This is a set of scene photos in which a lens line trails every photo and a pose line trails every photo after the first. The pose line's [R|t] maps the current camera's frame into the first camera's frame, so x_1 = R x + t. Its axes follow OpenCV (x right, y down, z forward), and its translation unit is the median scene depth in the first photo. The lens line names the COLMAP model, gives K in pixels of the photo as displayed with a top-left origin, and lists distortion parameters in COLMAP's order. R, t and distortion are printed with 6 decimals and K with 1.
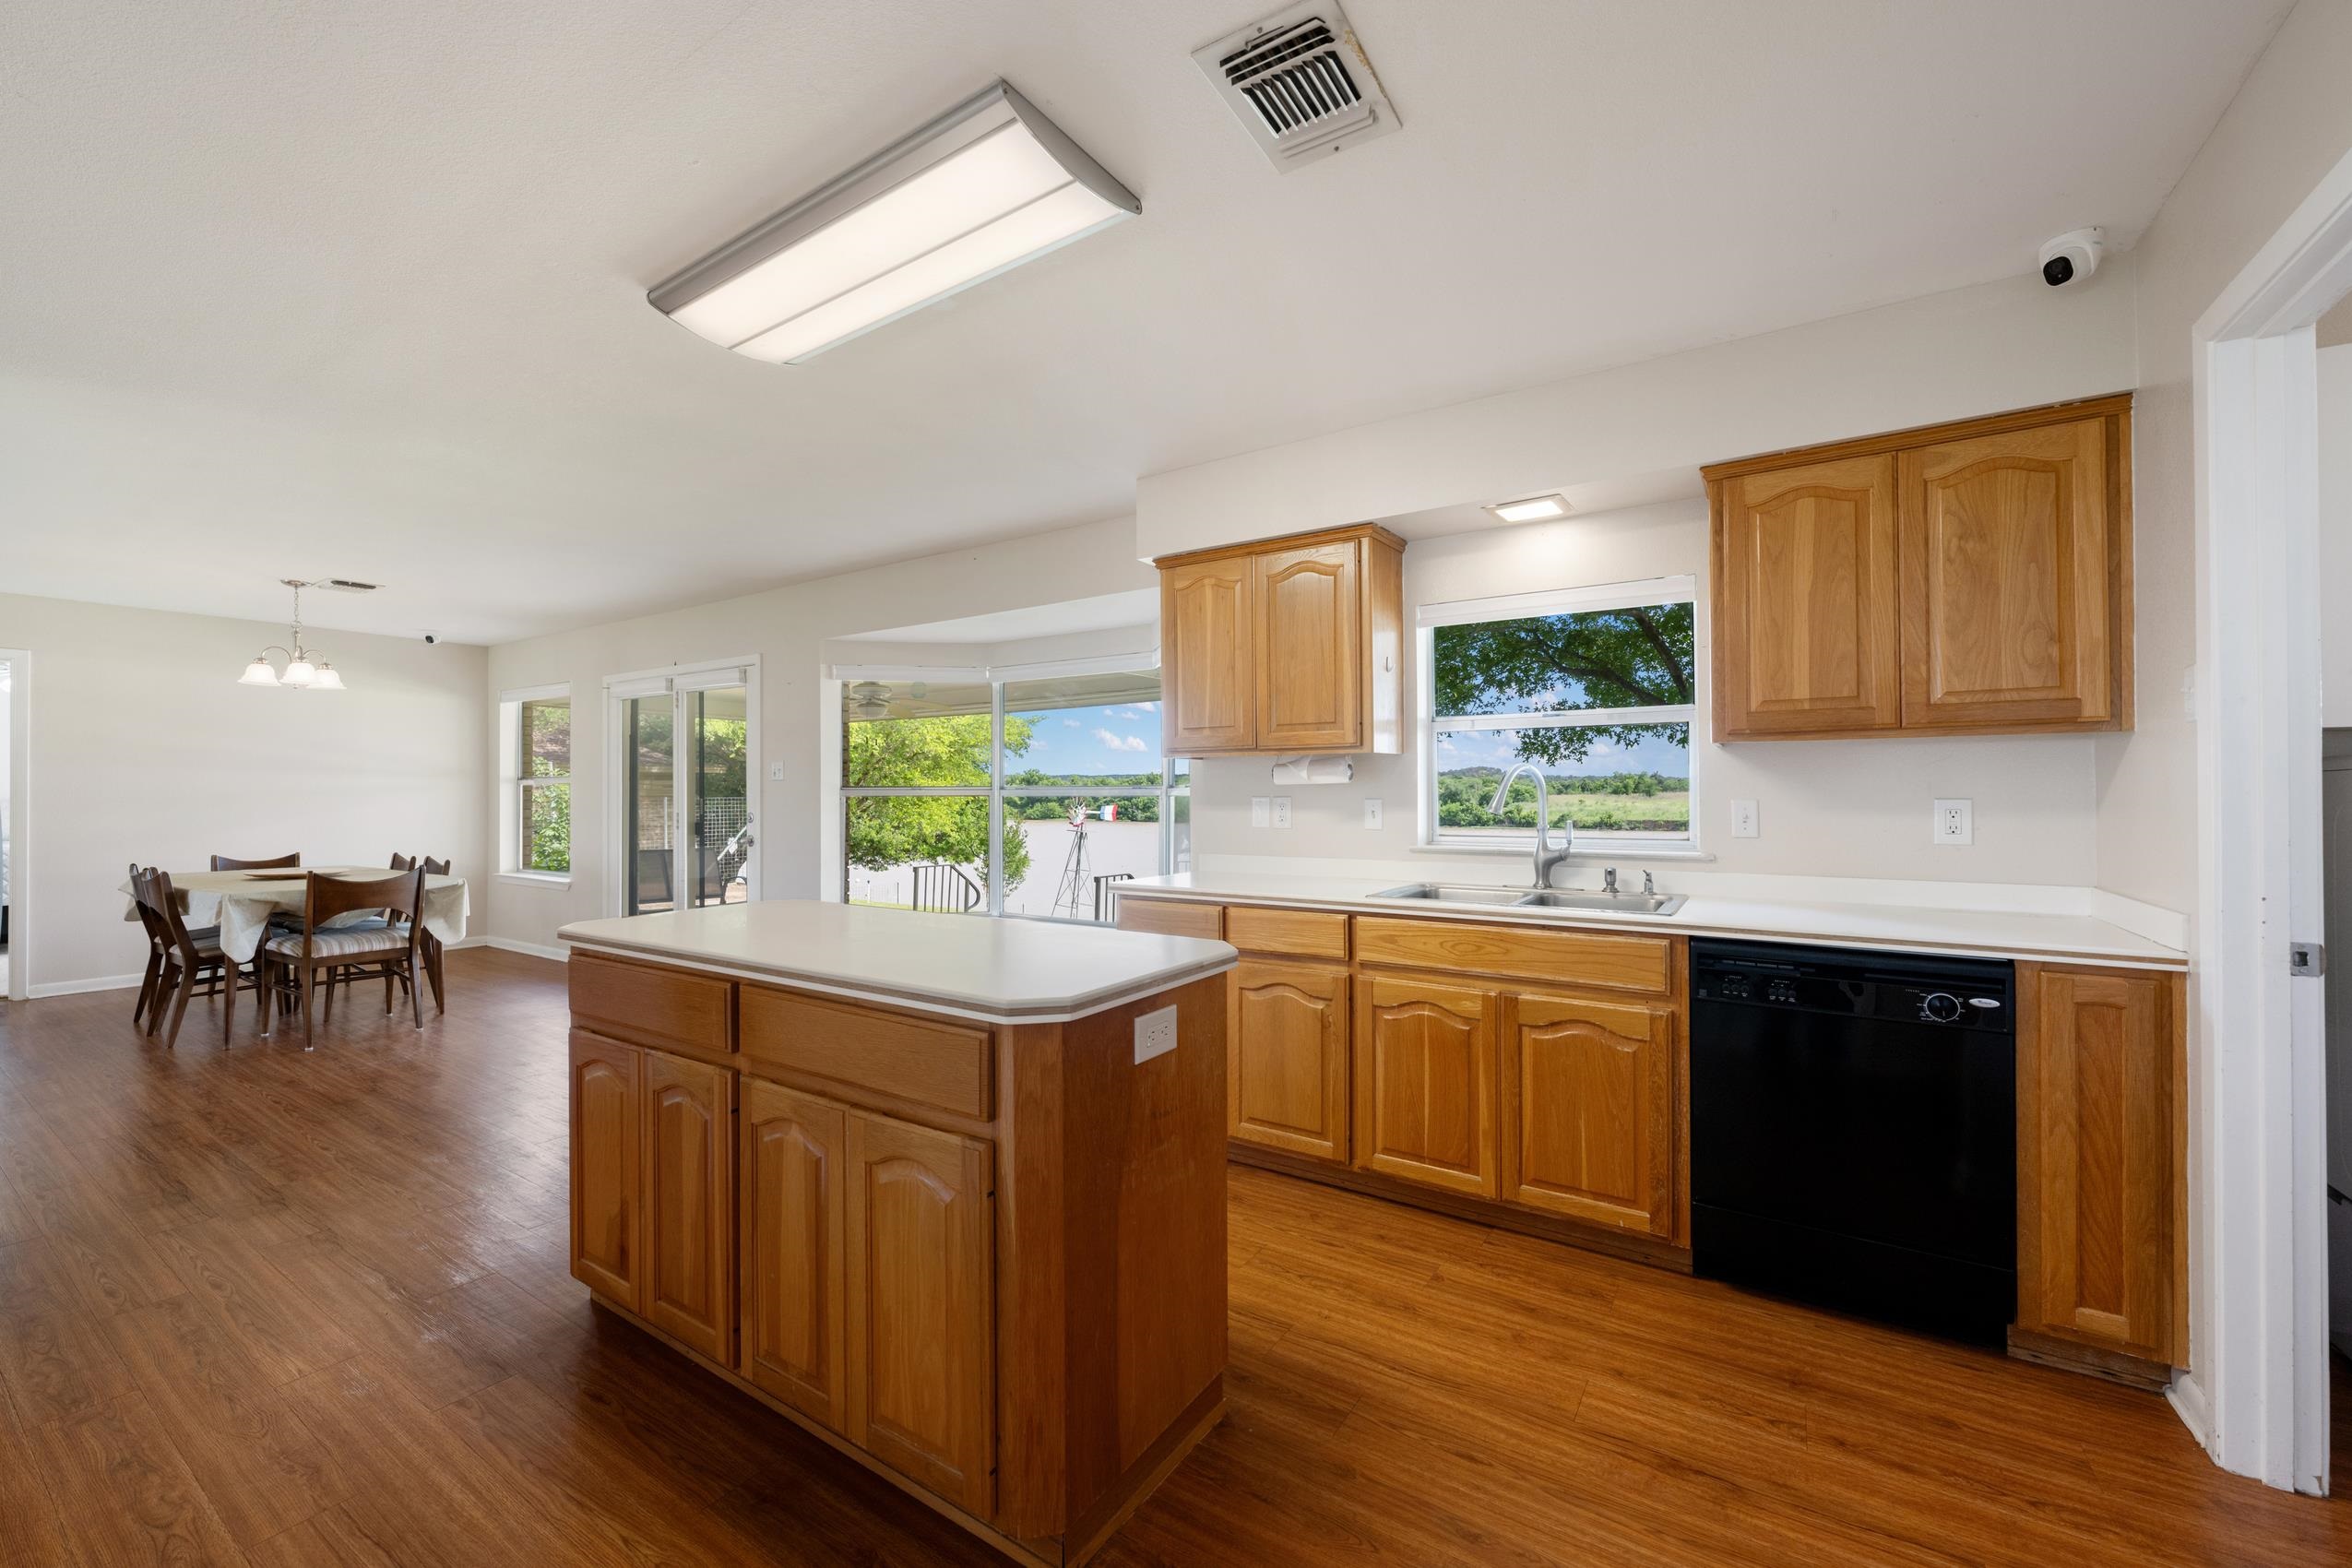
lens RADIAL K [[933.1, 0, 1175.6], [0, 933.1, 778.9], [0, 0, 1]] dist [-0.000883, 0.000411]
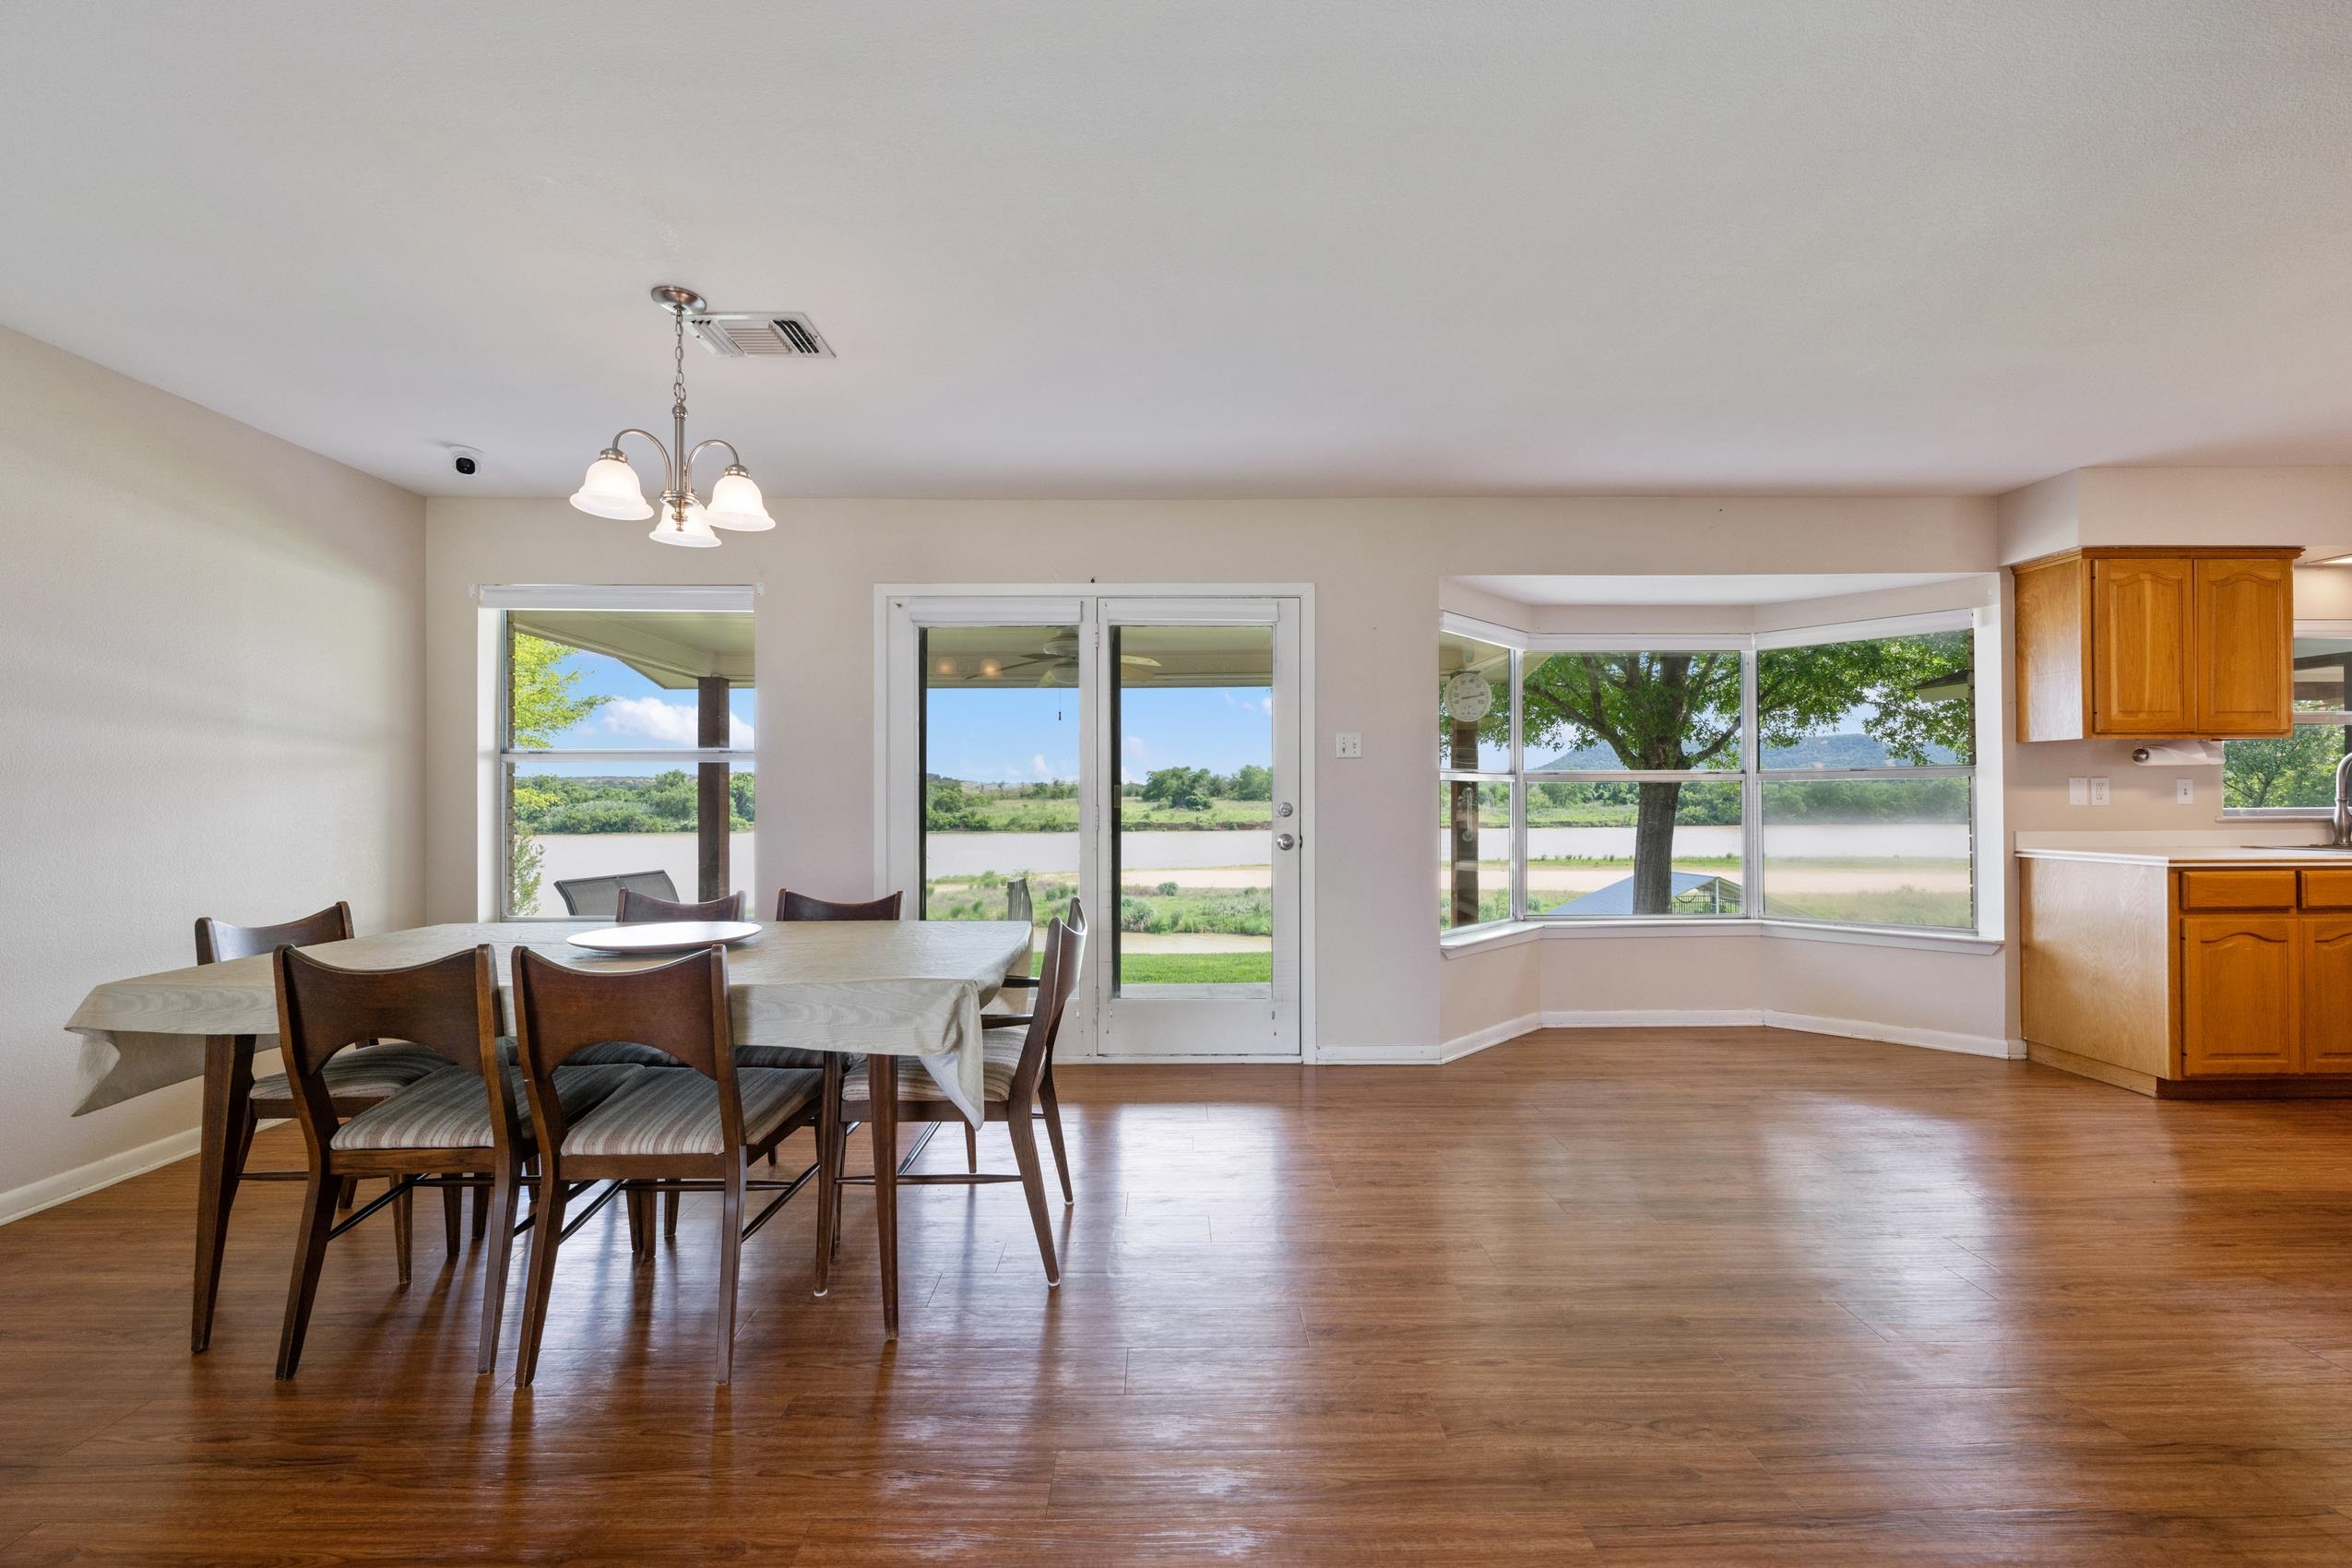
lens RADIAL K [[933.1, 0, 1169.7], [0, 933.1, 790.9], [0, 0, 1]] dist [-0.000883, 0.000411]
pose [[0.828816, 0.002796, 0.559515, -0.925667], [-0.006354, 0.999970, 0.004415, 0.024346], [-0.559486, -0.007214, 0.828809, 0.451435]]
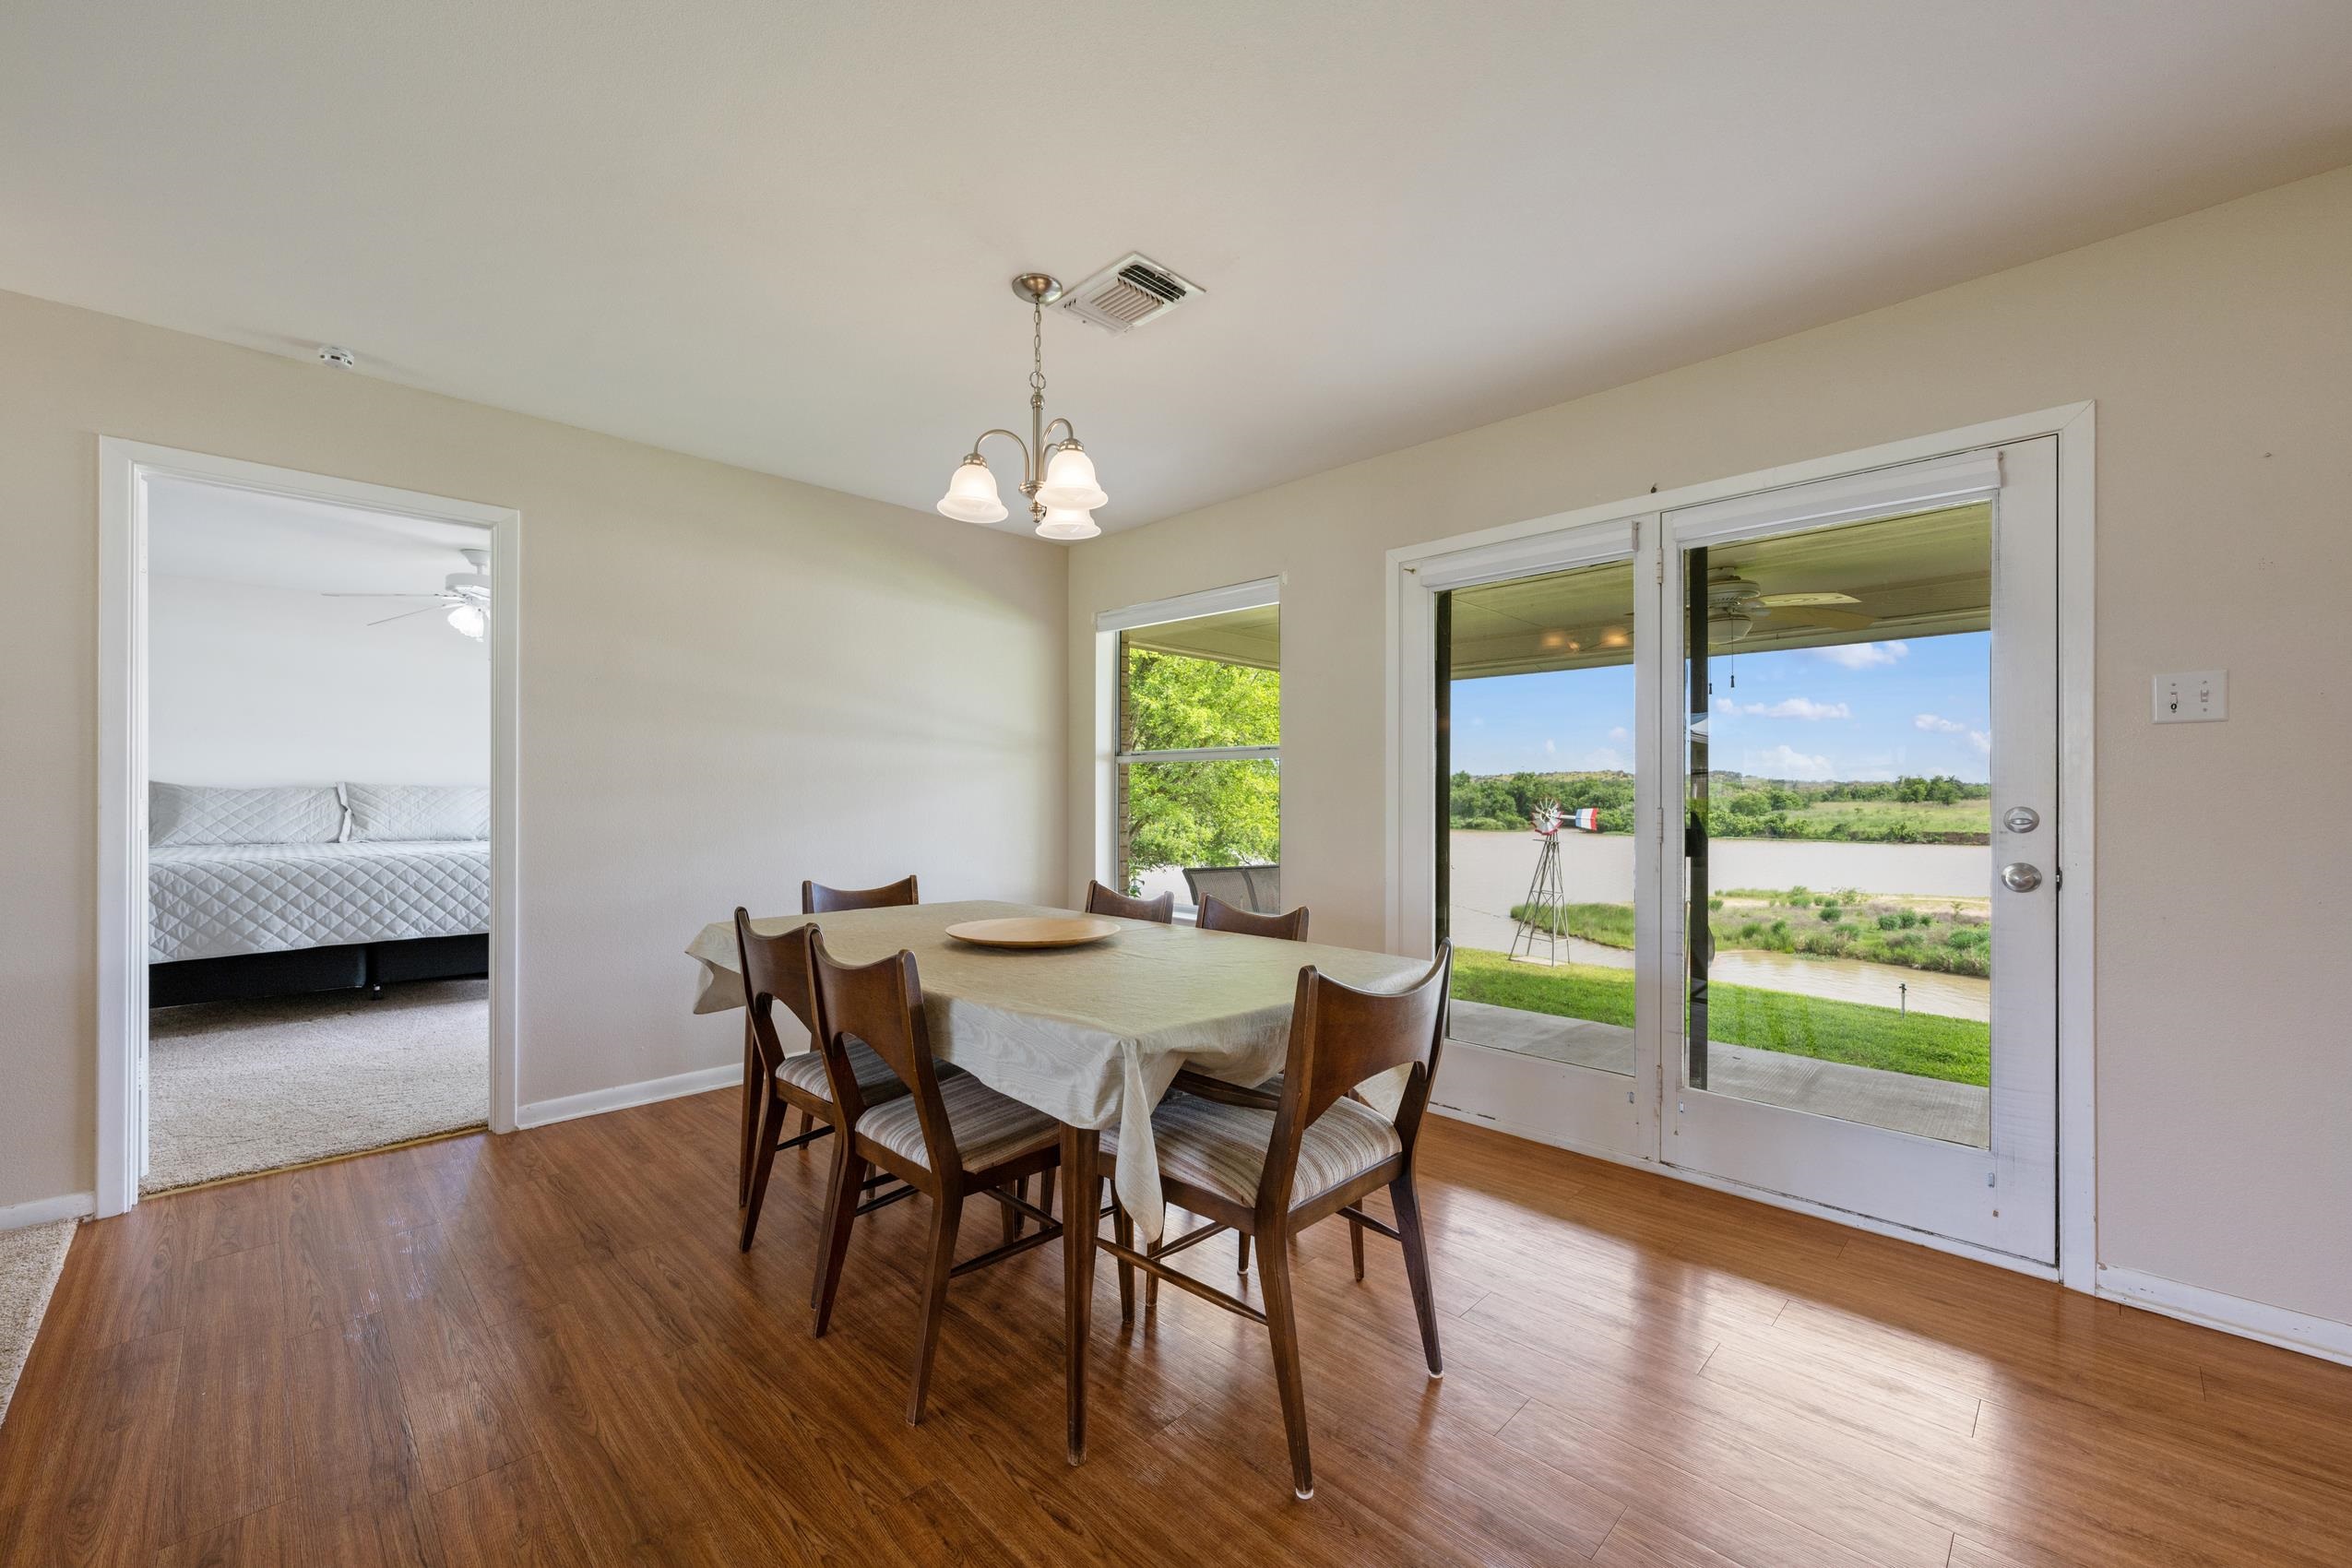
lens RADIAL K [[933.1, 0, 1187.6], [0, 933.1, 790.2], [0, 0, 1]] dist [-0.000883, 0.000411]
pose [[0.980538, 0.003265, -0.196301, -0.725750], [-0.001929, 0.999974, 0.007001, 0.026427], [0.196319, -0.006487, 0.980519, 0.530450]]
